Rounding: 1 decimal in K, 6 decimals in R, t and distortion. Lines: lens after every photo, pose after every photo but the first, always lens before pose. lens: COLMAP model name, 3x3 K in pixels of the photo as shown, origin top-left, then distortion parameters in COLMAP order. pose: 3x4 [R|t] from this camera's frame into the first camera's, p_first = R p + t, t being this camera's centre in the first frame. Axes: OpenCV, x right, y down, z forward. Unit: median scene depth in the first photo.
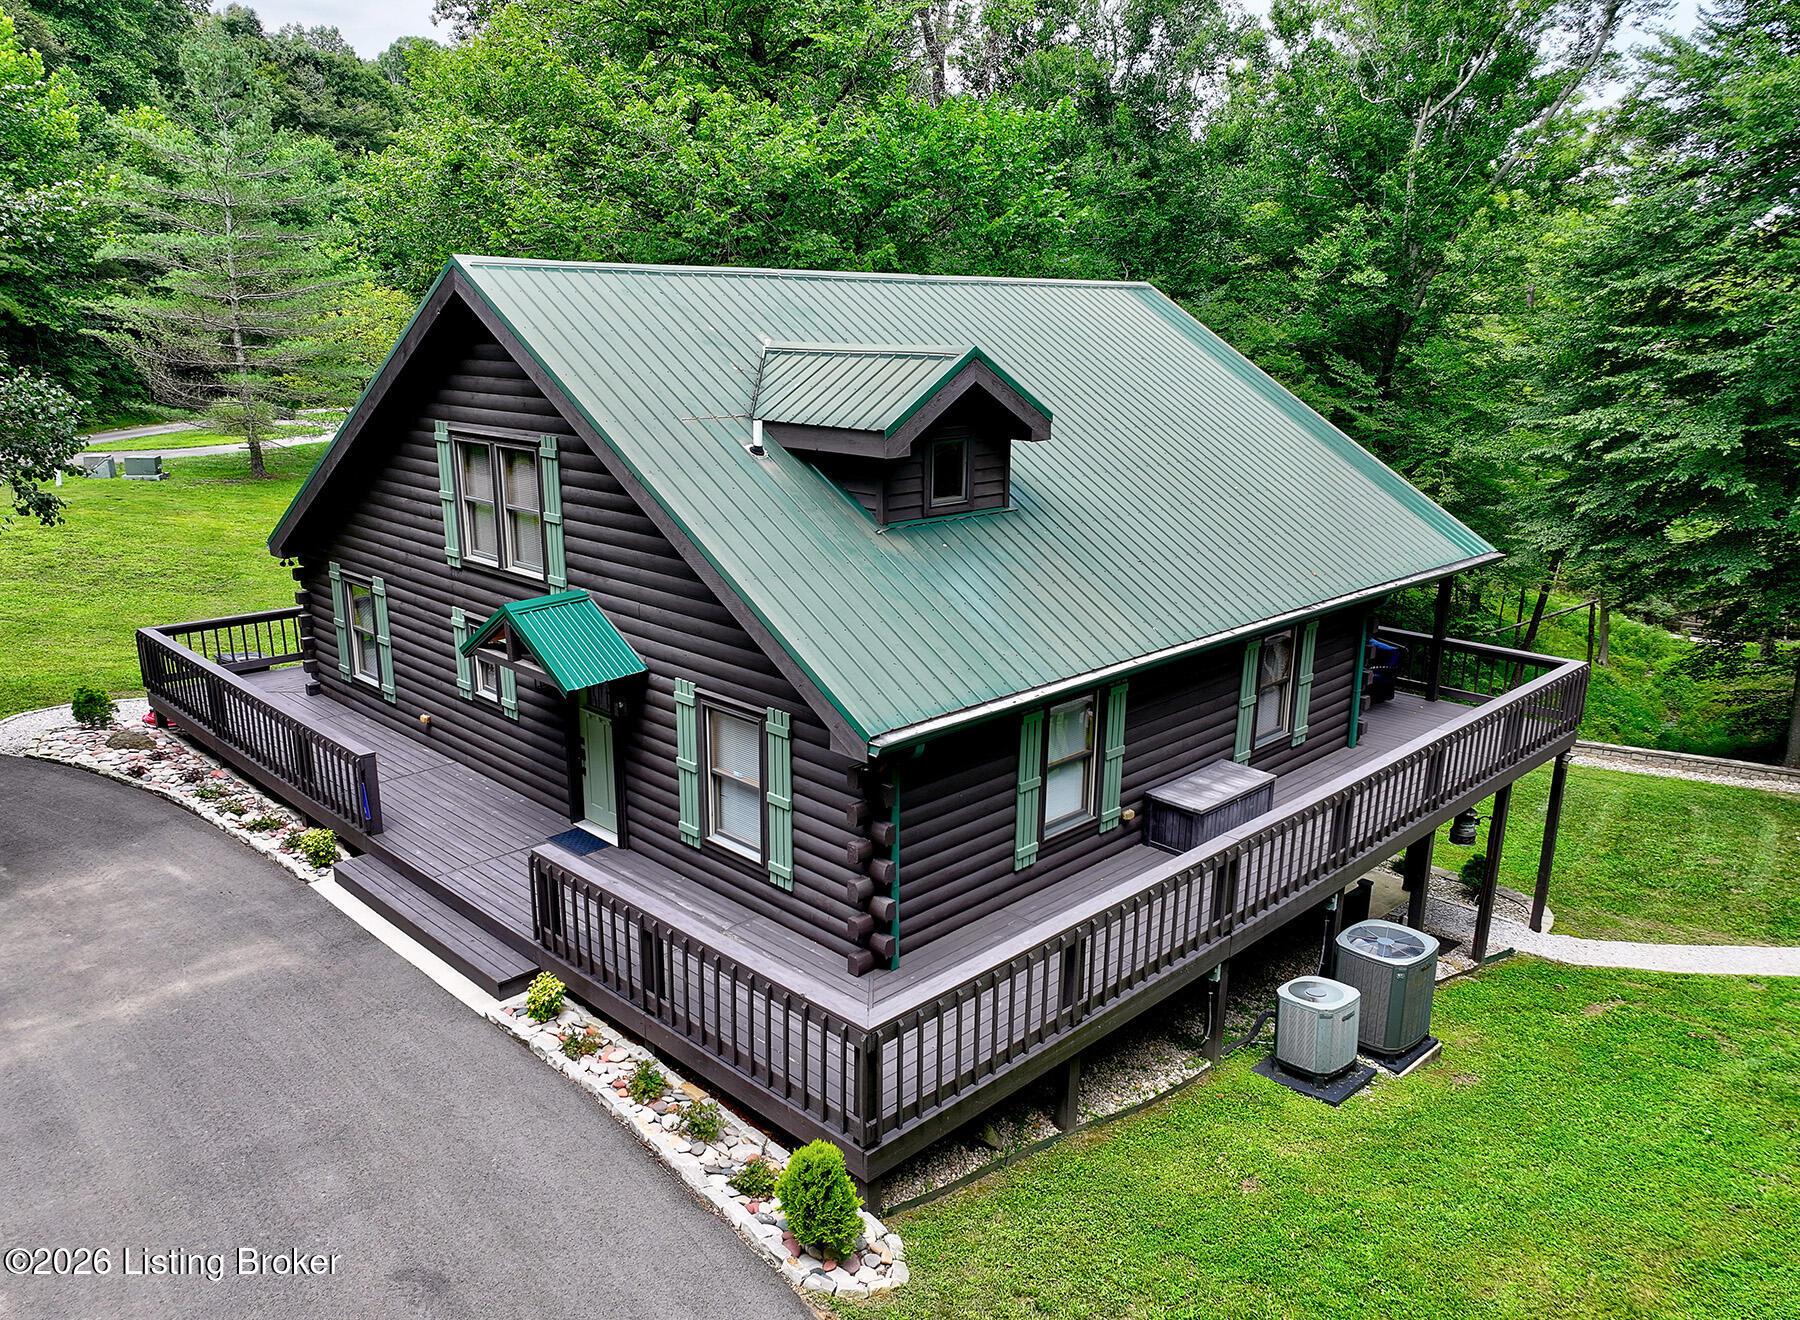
lens RADIAL K [[1304.4, 0, 718.3], [0, 1304.4, 701.4], [0, 0, 1]] dist [-0.000546, 0.014666]
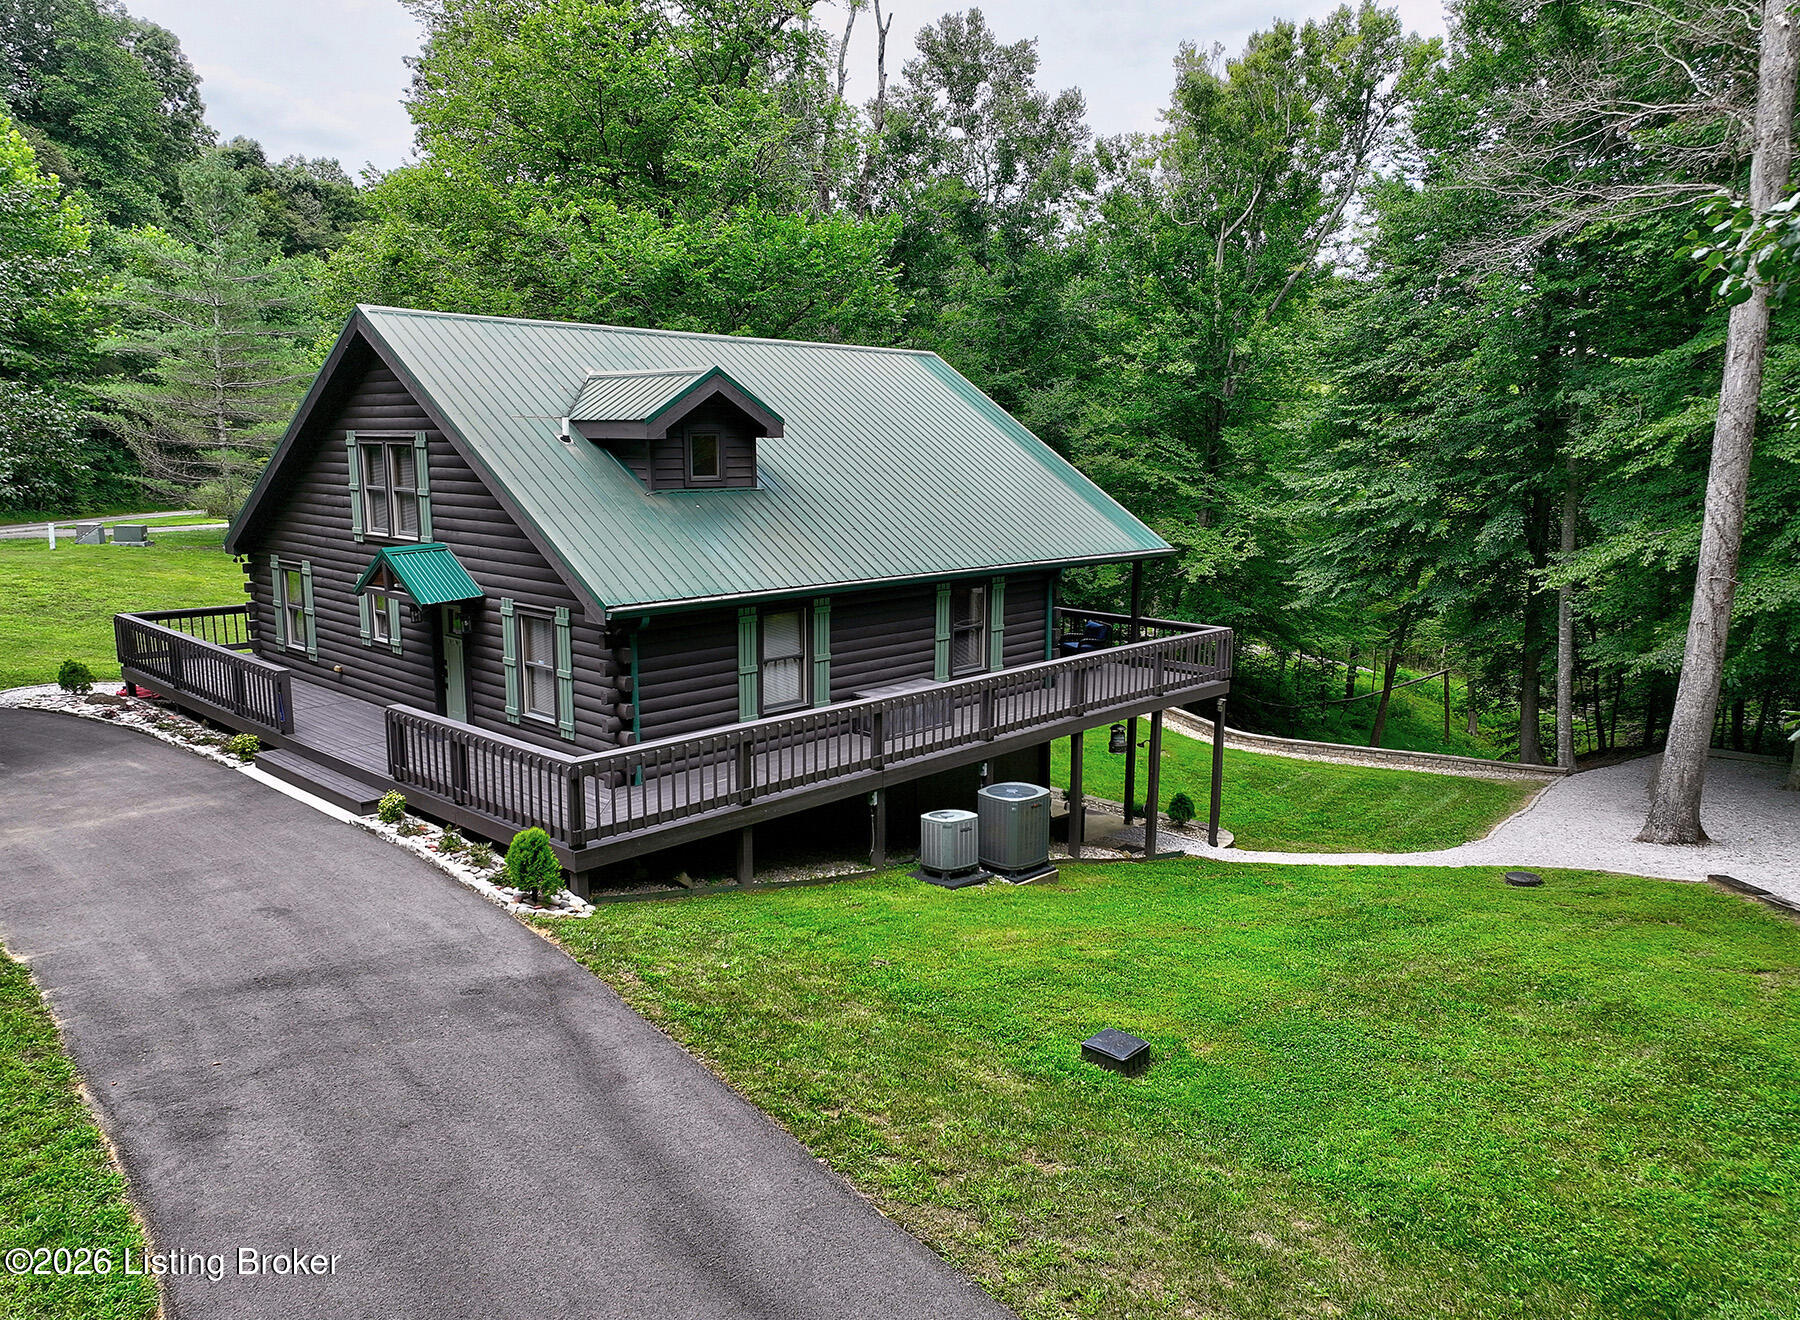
lens RADIAL K [[1262.8, 0, 689.4], [0, 1262.8, 683.8], [0, 0, 1]] dist [0.006546, 0.007473]
pose [[0.999935, 0.010387, 0.004760, 0.129567], [-0.009941, 0.996281, -0.085584, 0.149432], [-0.005631, 0.085531, 0.996320, -0.265264]]
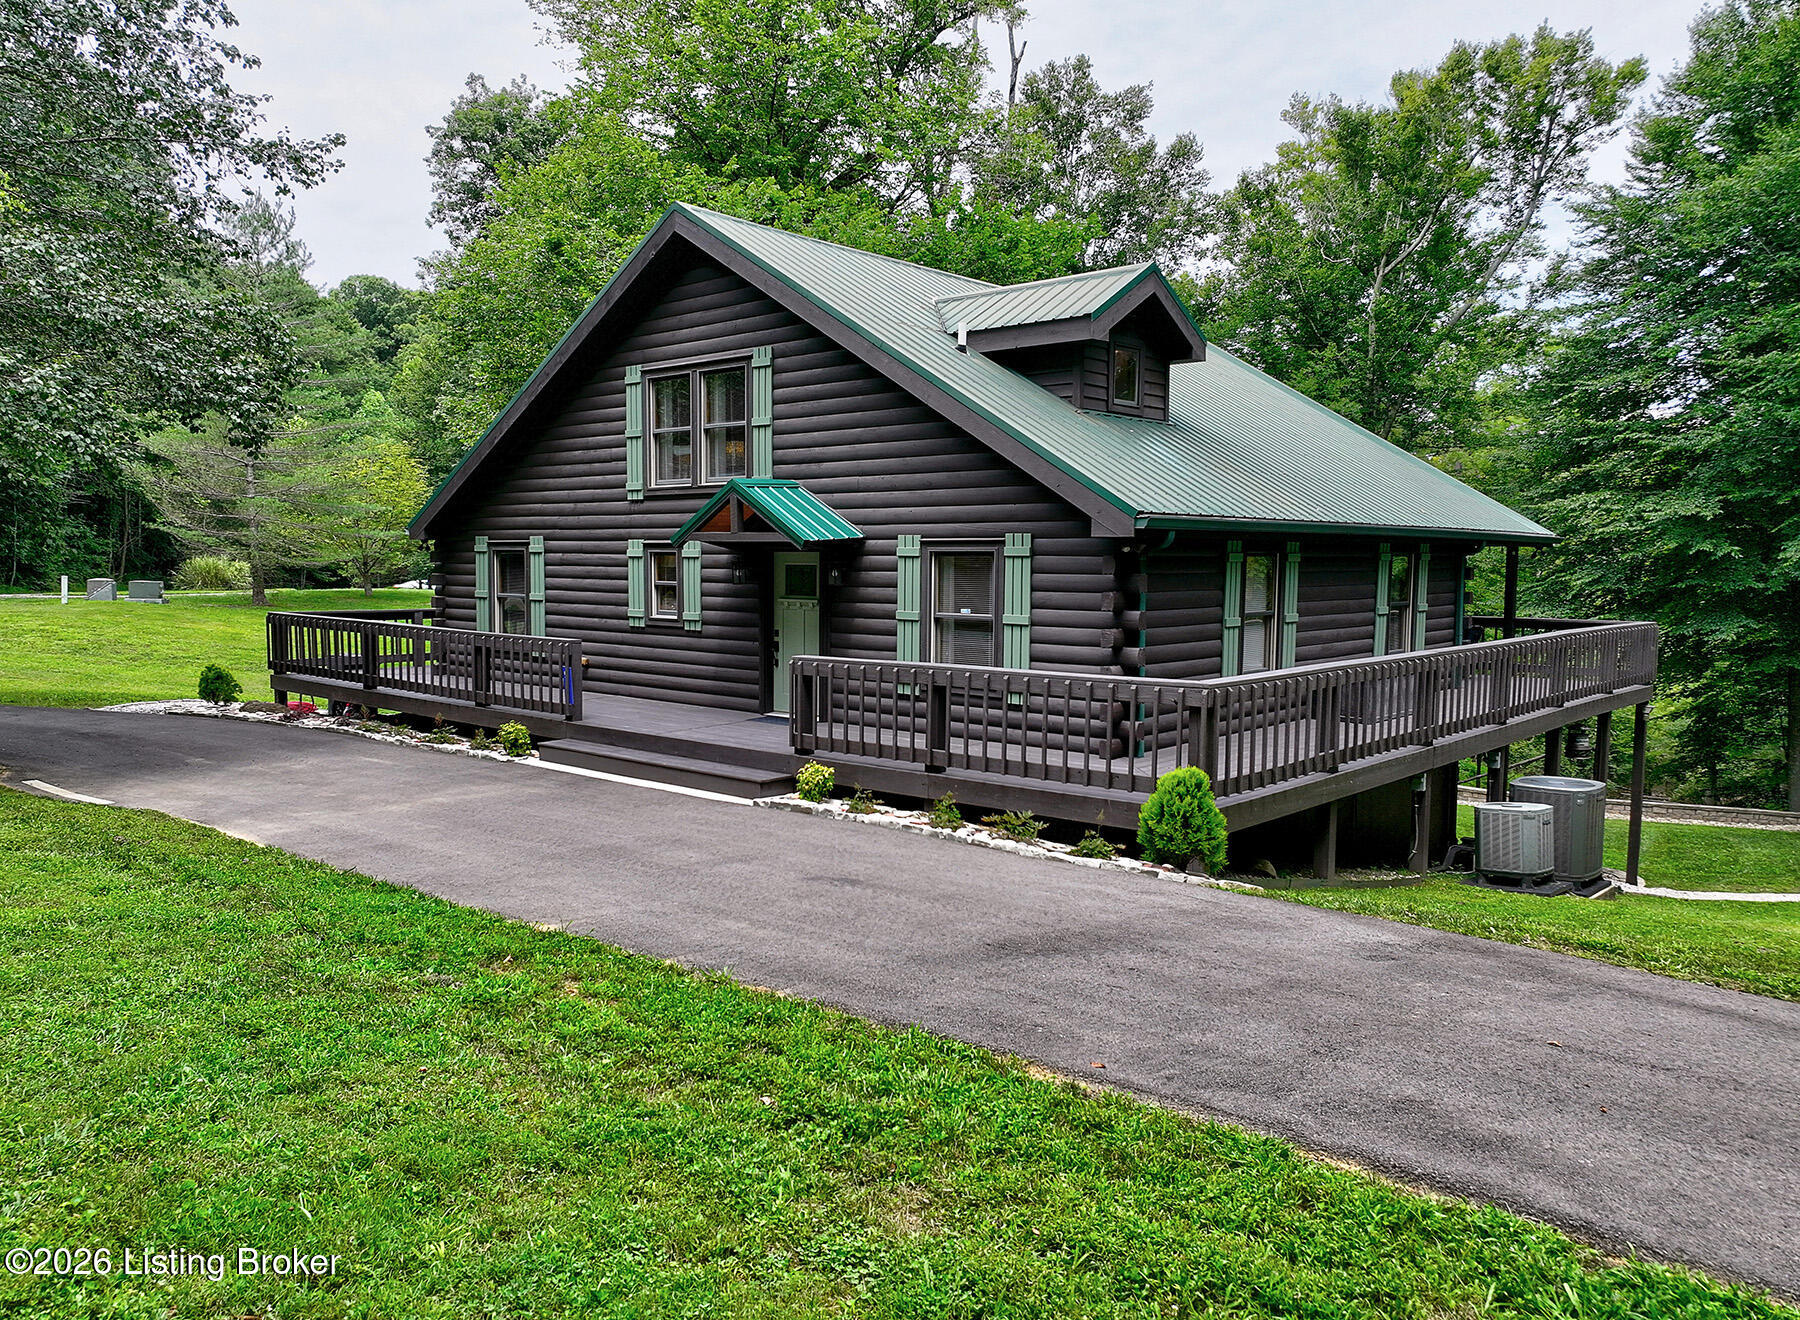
lens RADIAL K [[1304.4, 0, 703.4], [0, 1304.4, 661.3], [0, 0, 1]] dist [-0.000546, 0.014666]
pose [[0.998971, 0.023435, 0.038819, -0.190522], [-0.015970, 0.983074, -0.182510, 0.232706], [-0.042439, 0.181702, 0.982437, -0.043646]]
